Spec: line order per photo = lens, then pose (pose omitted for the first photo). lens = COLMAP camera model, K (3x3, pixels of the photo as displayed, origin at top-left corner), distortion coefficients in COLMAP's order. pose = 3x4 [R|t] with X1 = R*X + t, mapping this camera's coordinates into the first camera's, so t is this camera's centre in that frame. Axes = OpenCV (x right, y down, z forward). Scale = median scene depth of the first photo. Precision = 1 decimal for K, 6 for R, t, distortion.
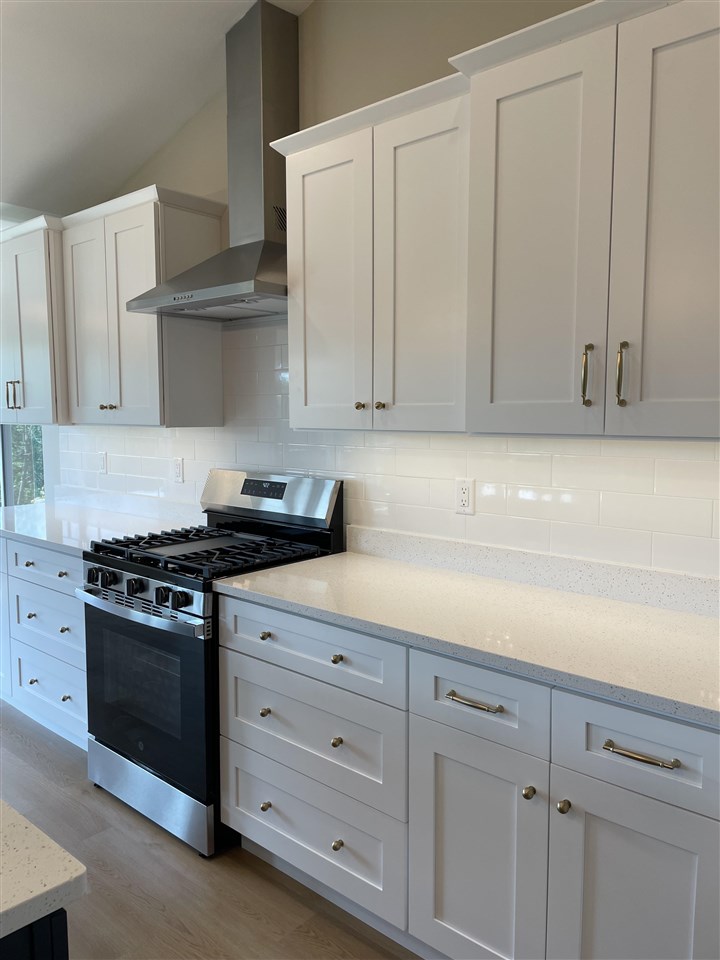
lens RADIAL K [[718.4, 0, 360.0], [0, 718.4, 480.0], [0, 0, 1]] dist [0.005155, -0.002847]
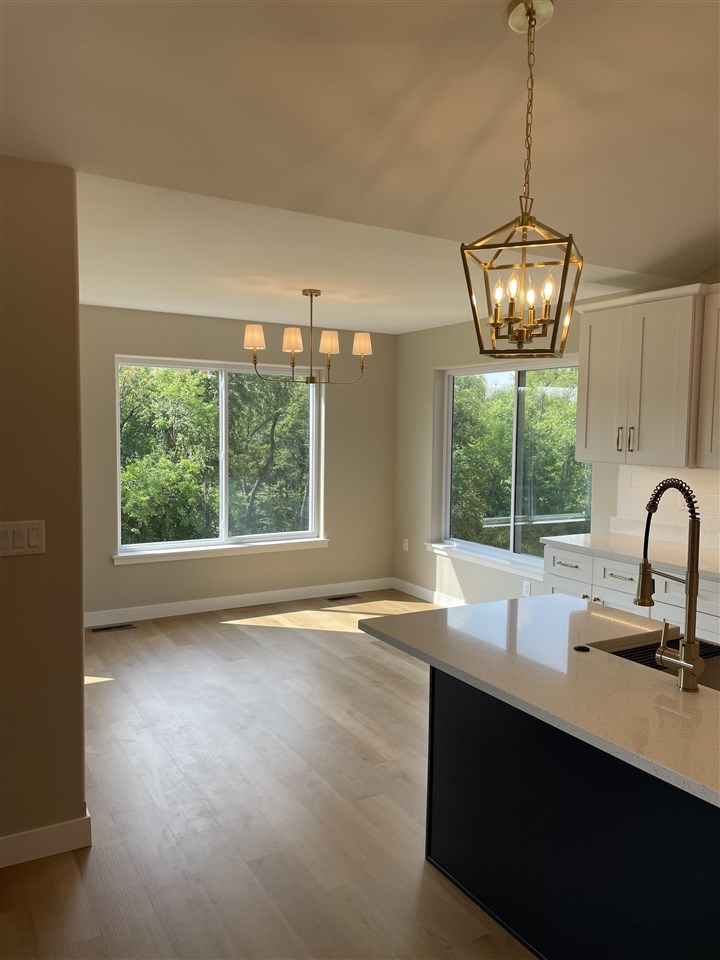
lens RADIAL K [[718.4, 0, 360.0], [0, 718.4, 480.0], [0, 0, 1]] dist [0.005155, -0.002847]
pose [[0.952076, 0.034182, -0.303946, -0.690197], [-0.039667, 0.999142, -0.011888, -0.030654], [0.303279, 0.023375, 0.952615, -0.259125]]
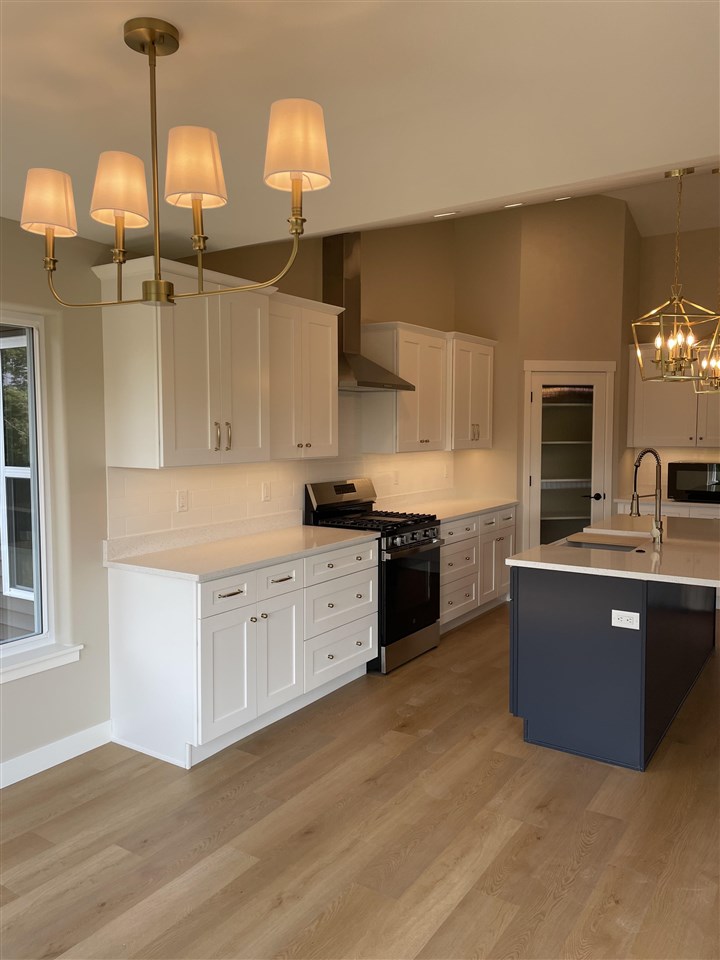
lens RADIAL K [[718.4, 0, 360.0], [0, 718.4, 480.0], [0, 0, 1]] dist [0.005155, -0.002847]
pose [[-0.131829, -0.072813, 0.988595, -1.899365], [0.094605, 0.991822, 0.085666, -0.159817], [-0.986748, 0.104819, -0.123862, 1.183975]]
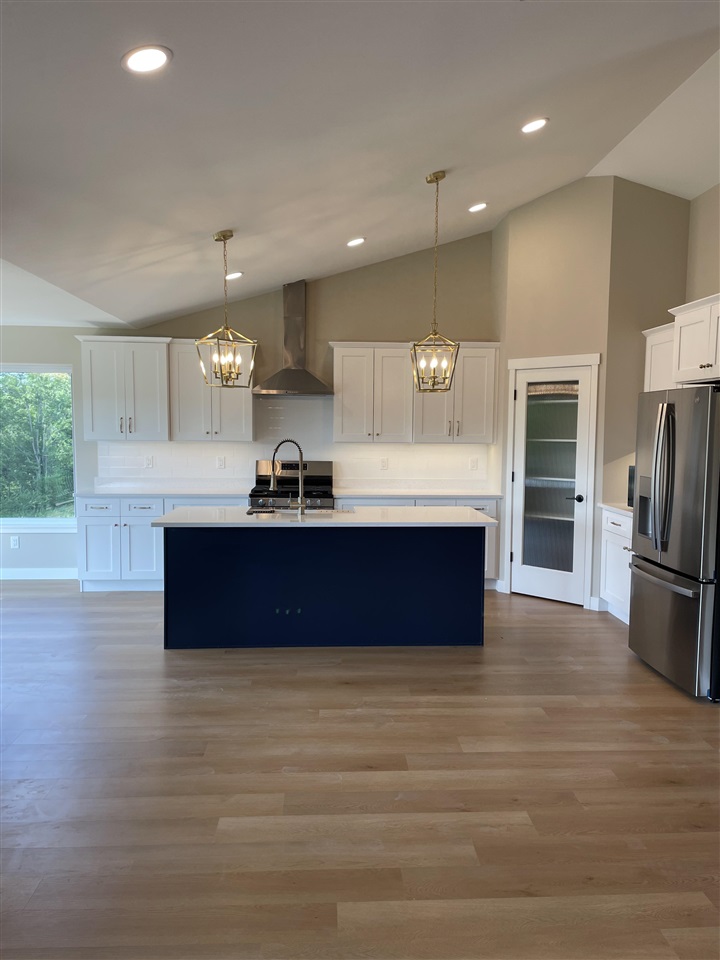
lens RADIAL K [[724.6, 0, 360.0], [0, 724.6, 480.0], [0, 0, 1]] dist [0.134038, -0.170873]
pose [[0.707537, -0.050489, 0.704870, -1.756060], [0.057284, 0.998260, 0.014004, 0.035775], [-0.704350, 0.030469, 0.709198, -0.935464]]
